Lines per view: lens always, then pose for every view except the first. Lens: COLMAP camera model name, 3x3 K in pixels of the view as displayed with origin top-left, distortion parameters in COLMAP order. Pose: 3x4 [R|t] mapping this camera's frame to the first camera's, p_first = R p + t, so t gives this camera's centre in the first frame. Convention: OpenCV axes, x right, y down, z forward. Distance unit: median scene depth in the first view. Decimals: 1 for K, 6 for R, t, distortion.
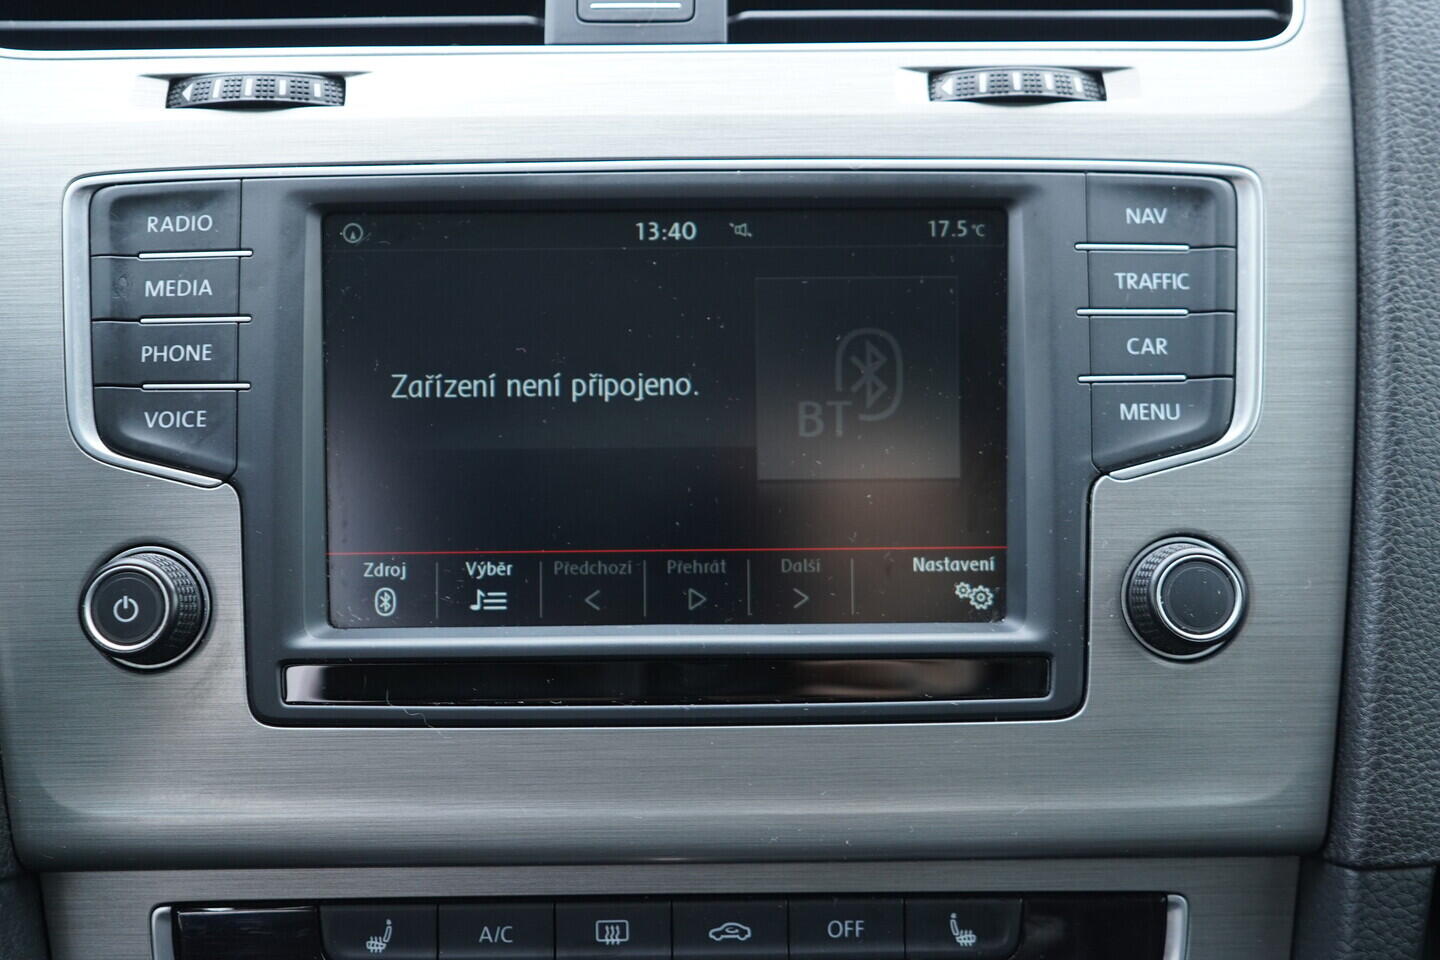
lens RADIAL K [[1465.1, 0, 722.9], [0, 1465.1, 483.5], [0, 0, 1]] dist [0.000933, 0.000000]
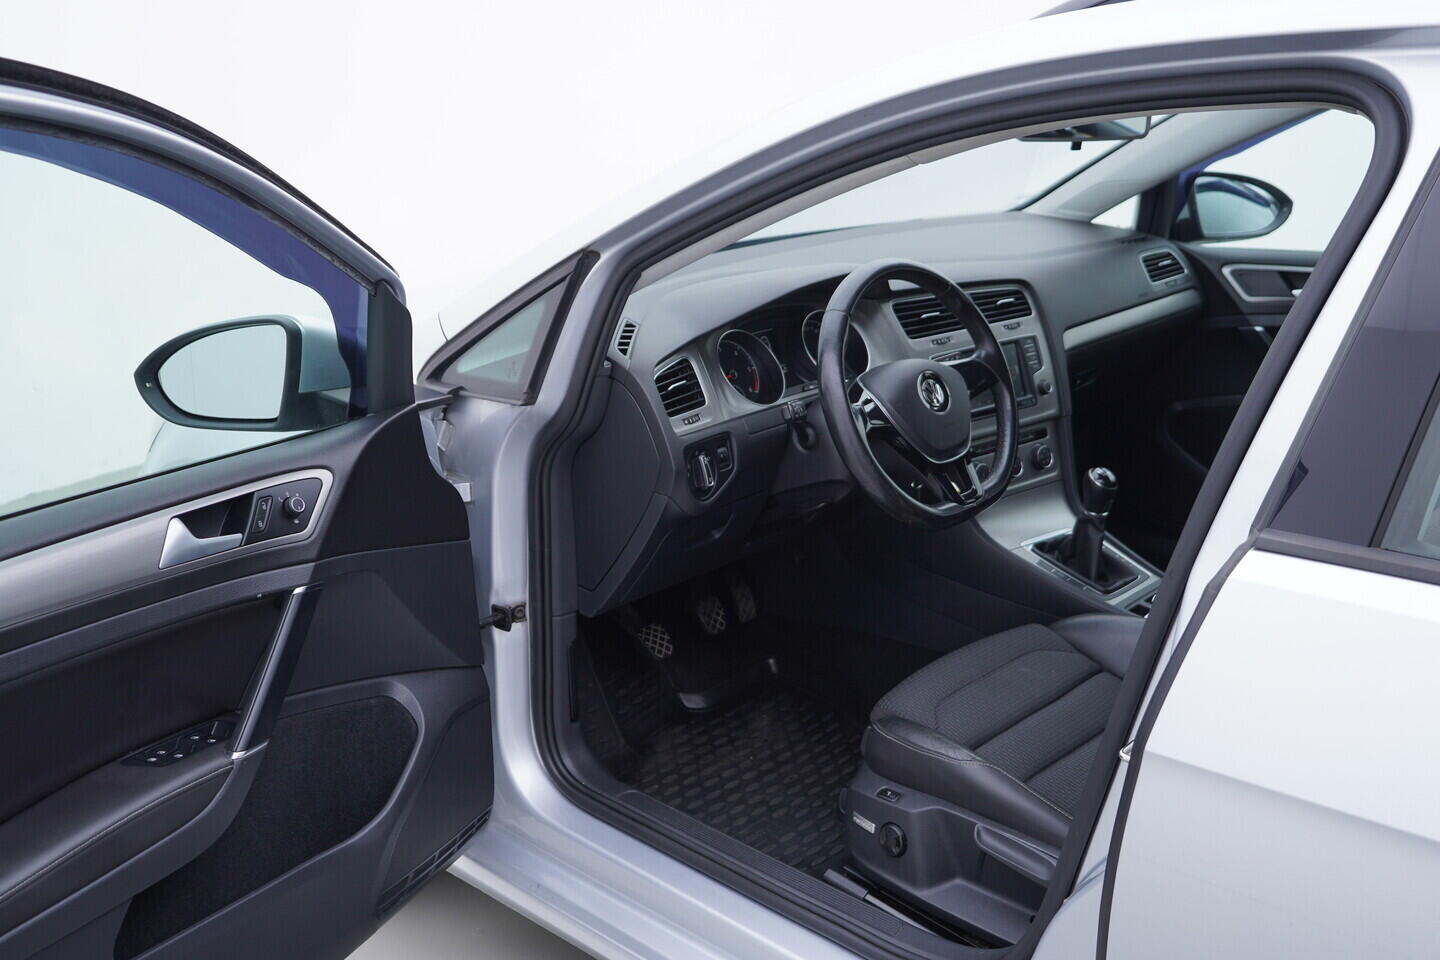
lens RADIAL K [[1465.1, 0, 713.2], [0, 1465.1, 480.6], [0, 0, 1]] dist [0.000933, 0.000000]
pose [[0.794454, -0.193057, 0.575823, -5.709133], [0.189197, 0.979623, 0.067407, -0.302328], [-0.577103, 0.055393, 0.814791, -4.361739]]
